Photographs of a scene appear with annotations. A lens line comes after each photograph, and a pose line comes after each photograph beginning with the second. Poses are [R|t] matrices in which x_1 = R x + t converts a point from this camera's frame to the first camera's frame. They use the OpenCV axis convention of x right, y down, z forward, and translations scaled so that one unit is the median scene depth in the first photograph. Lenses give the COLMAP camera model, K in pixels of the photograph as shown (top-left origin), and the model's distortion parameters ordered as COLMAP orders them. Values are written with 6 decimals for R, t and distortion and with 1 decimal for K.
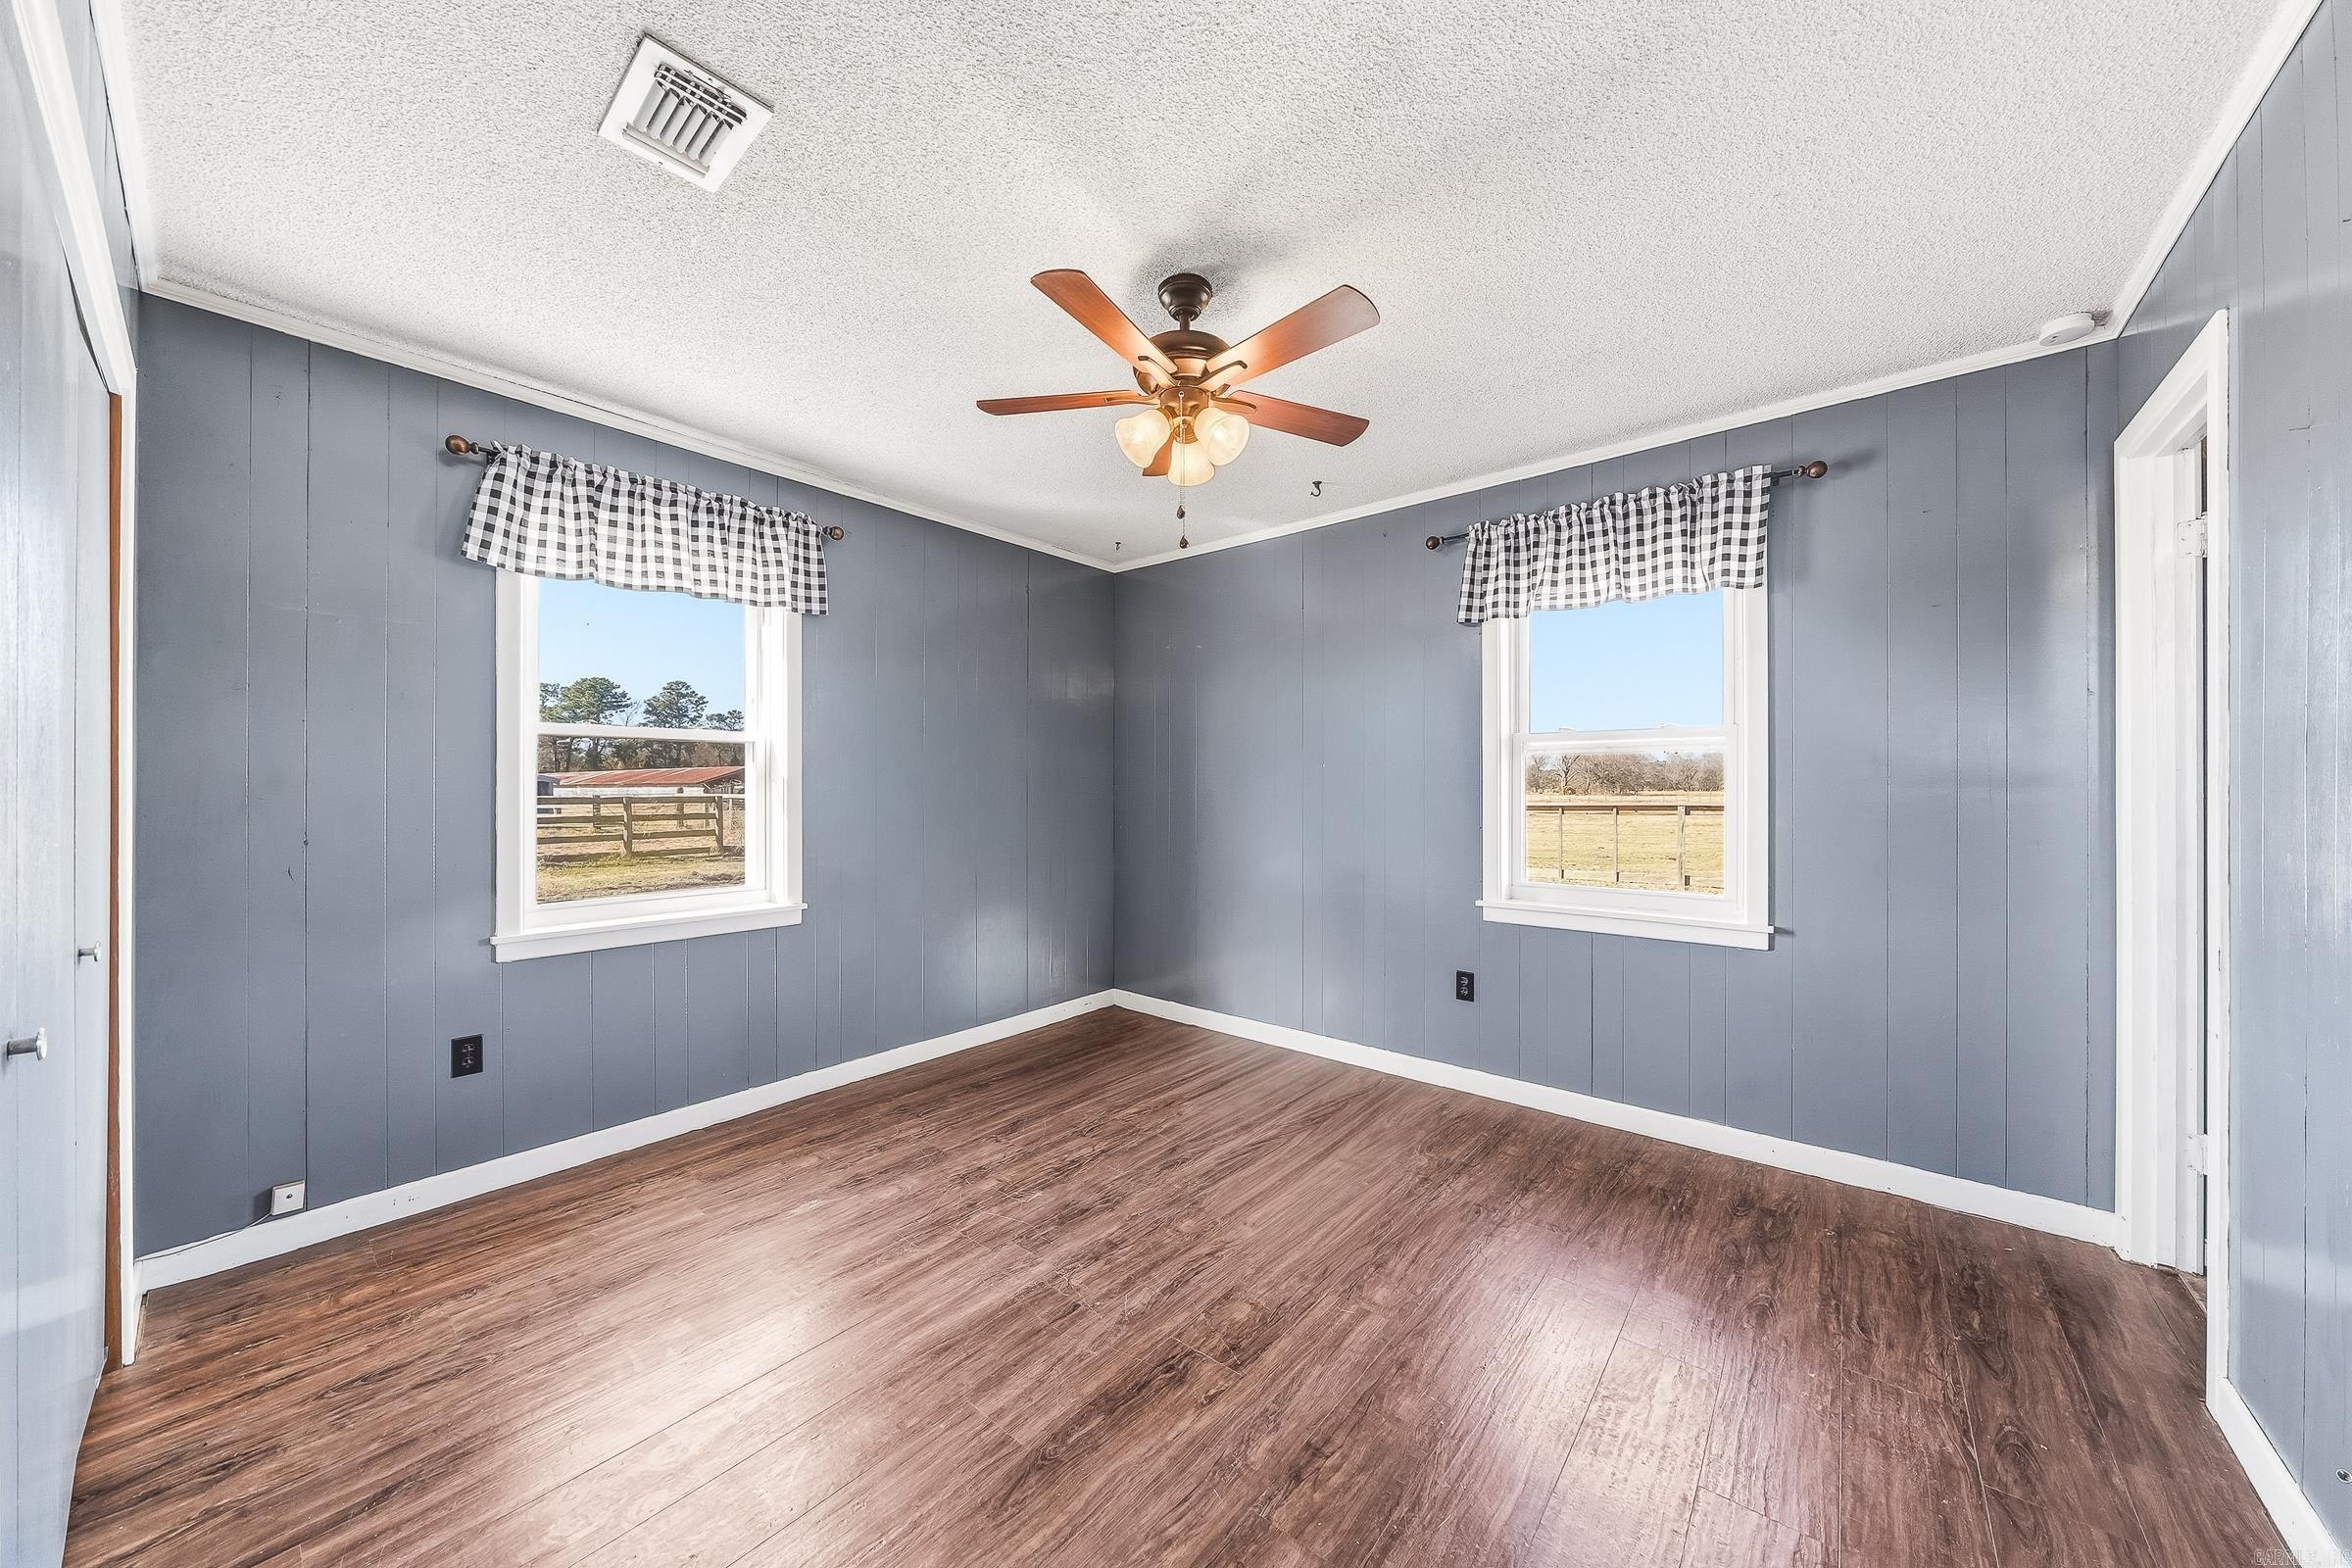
lens RADIAL K [[809.1, 0, 1173.3], [0, 809.1, 785.3], [0, 0, 1]] dist [-0.006667, 0.000118]
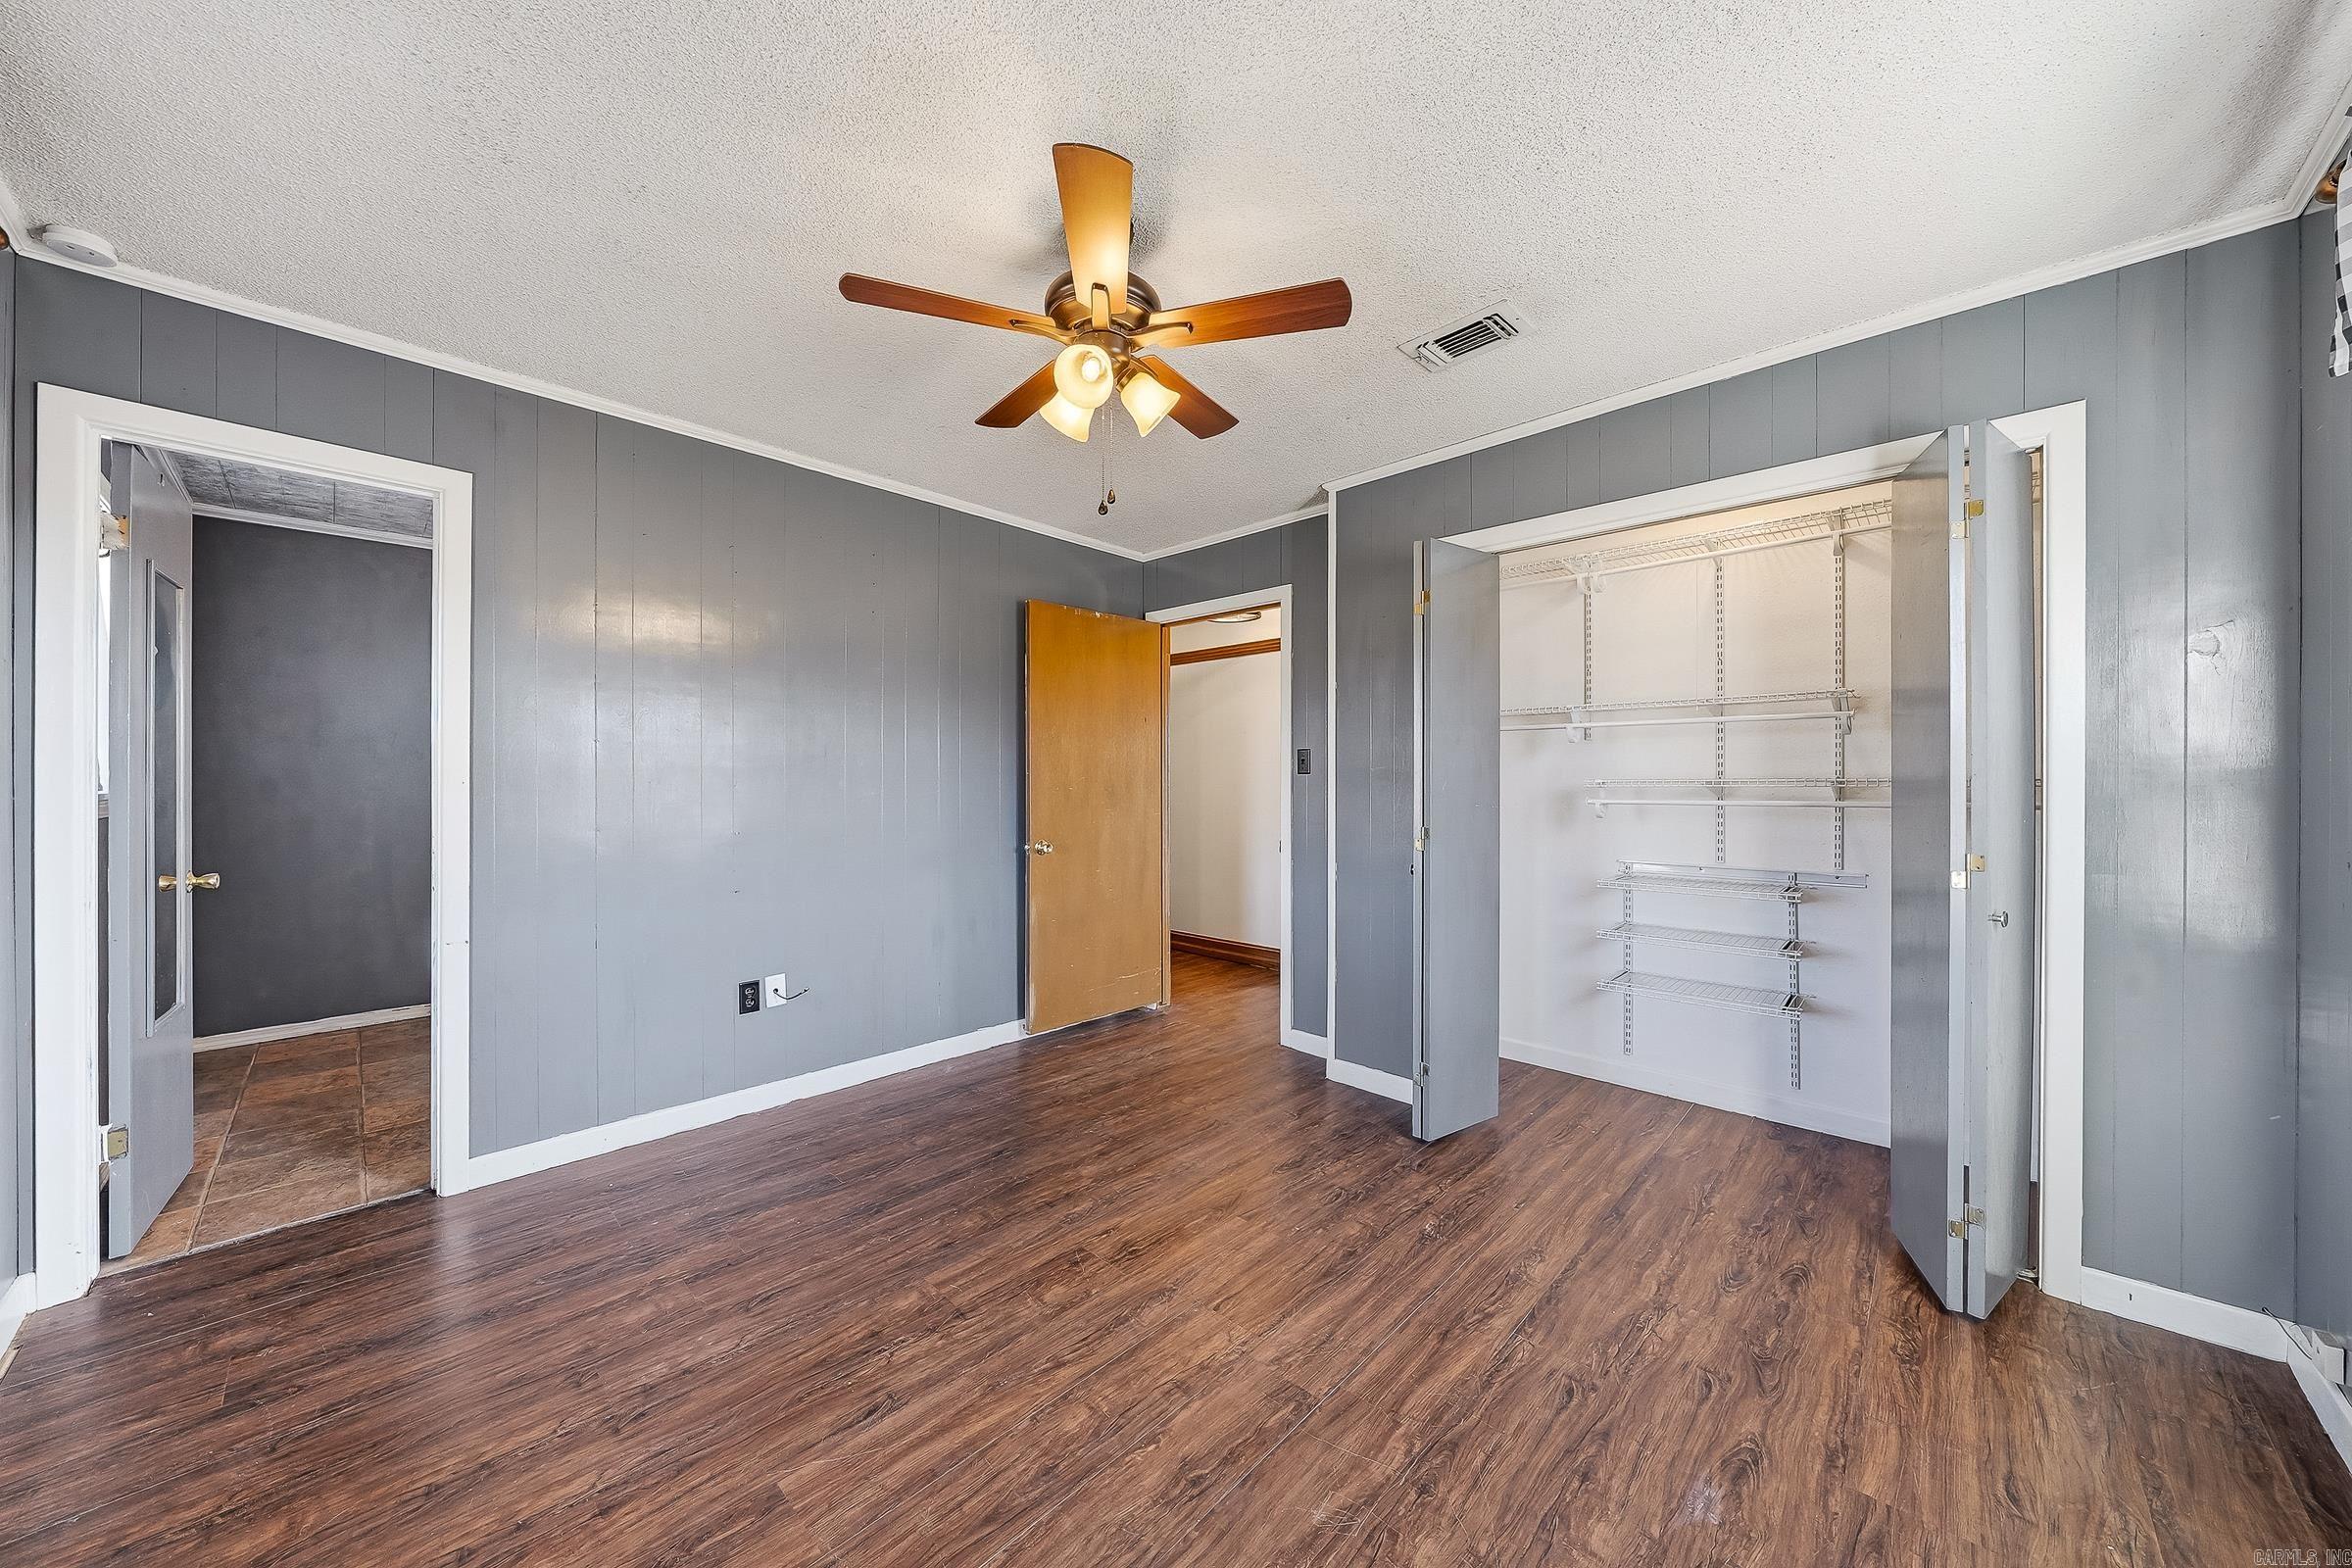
lens RADIAL K [[809.1, 0, 1177.2], [0, 809.1, 789.7], [0, 0, 1]] dist [-0.006667, 0.000118]
pose [[-0.998130, -0.000522, 0.061124, -0.122513], [-0.000736, 0.999994, -0.003476, 0.012591], [-0.061122, -0.003514, -0.998124, 1.850752]]
